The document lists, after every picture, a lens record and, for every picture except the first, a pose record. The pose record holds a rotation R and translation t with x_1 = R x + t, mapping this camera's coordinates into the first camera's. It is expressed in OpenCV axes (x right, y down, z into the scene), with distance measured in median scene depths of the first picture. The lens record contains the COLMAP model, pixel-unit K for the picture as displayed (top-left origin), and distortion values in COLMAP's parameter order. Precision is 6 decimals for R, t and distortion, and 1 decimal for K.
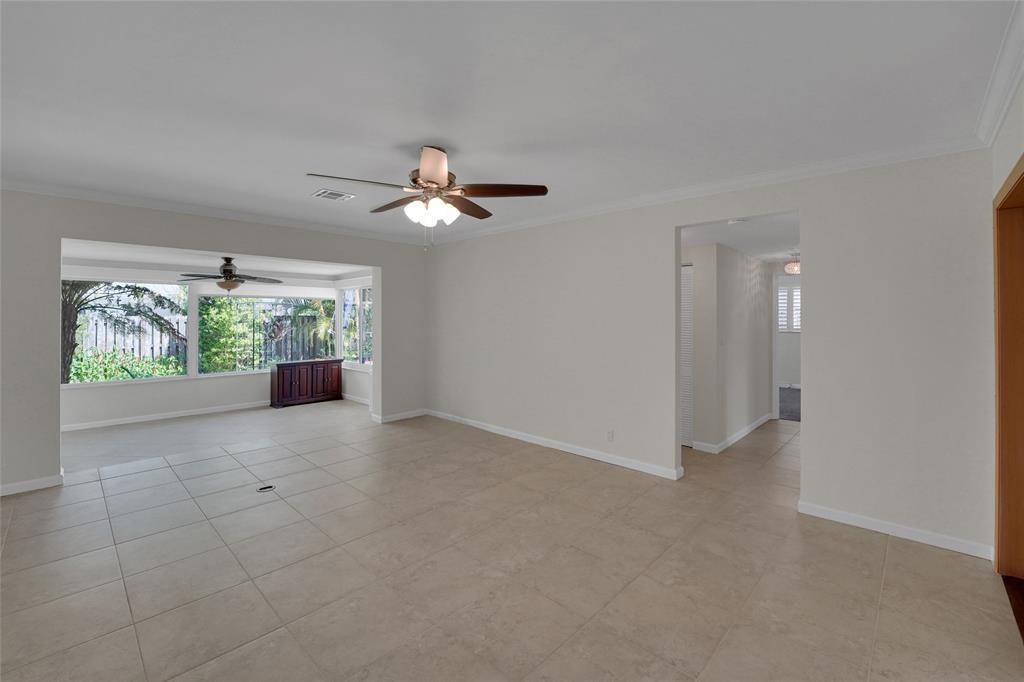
lens RADIAL K [[437.5, 0, 509.3], [0, 437.5, 315.4], [0, 0, 1]] dist [-0.025998, 0.000237]
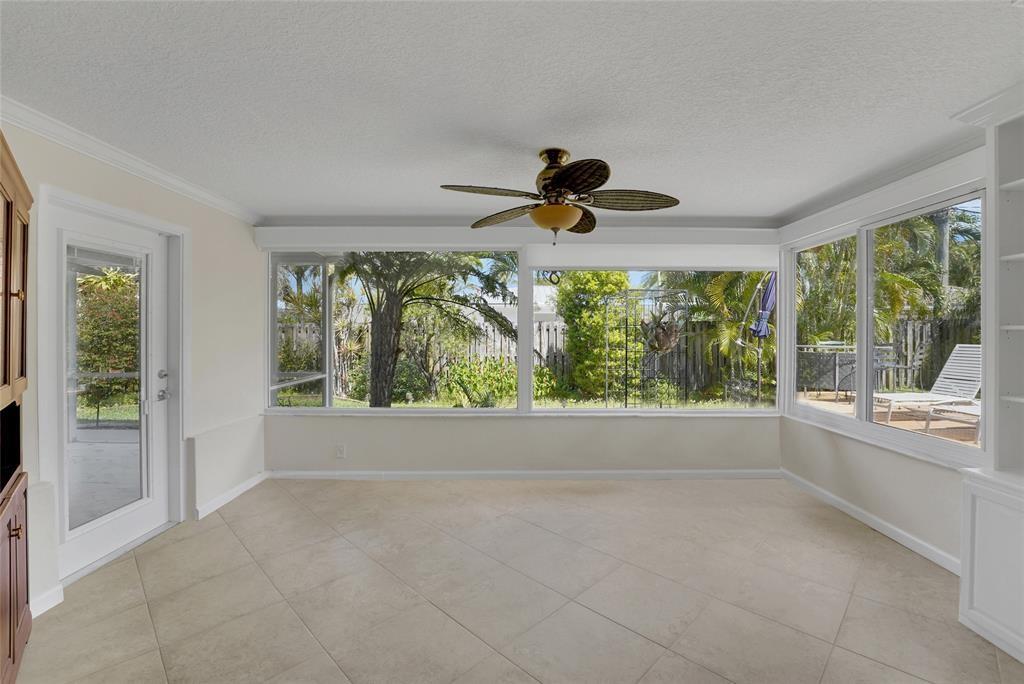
lens RADIAL K [[455.9, 0, 508.7], [0, 455.9, 333.9], [0, 0, 1]] dist [-0.000928, -0.000086]
pose [[0.686956, 0.005449, -0.726679, -0.295159], [0.002990, 0.999942, 0.010324, 0.030255], [0.726693, -0.009265, 0.686900, 0.546051]]
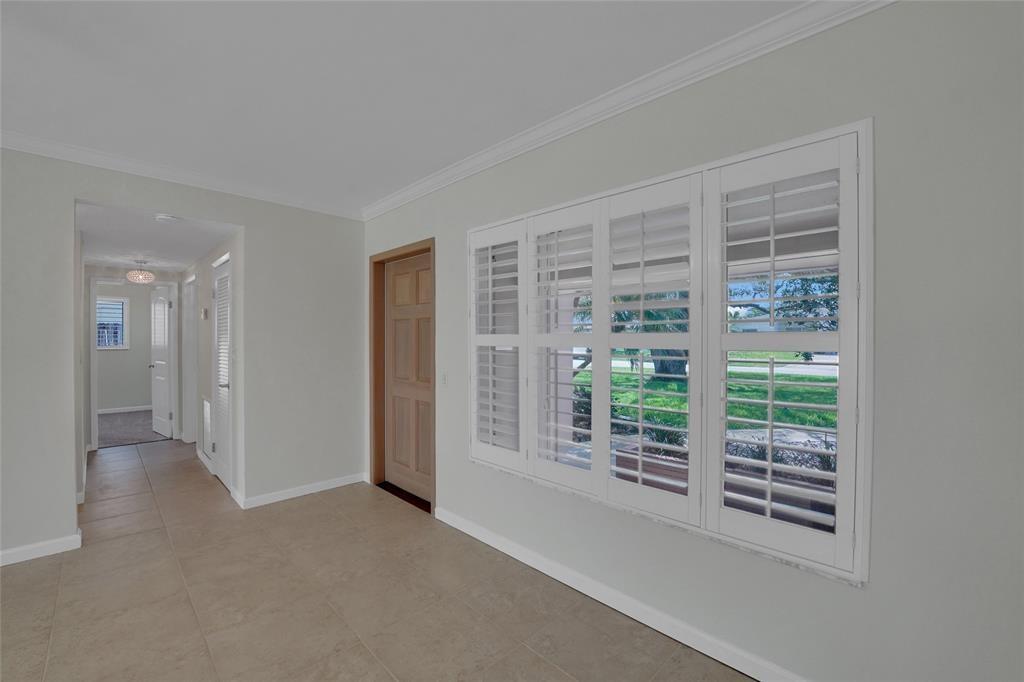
lens RADIAL K [[420.3, 0, 508.0], [0, 420.3, 342.7], [0, 0, 1]] dist [-0.001172, -0.000065]
pose [[0.040775, -0.007379, 0.999141, -0.148342], [-0.010250, 0.999917, 0.007803, 0.011352], [-0.999116, -0.010560, 0.040696, 0.131208]]
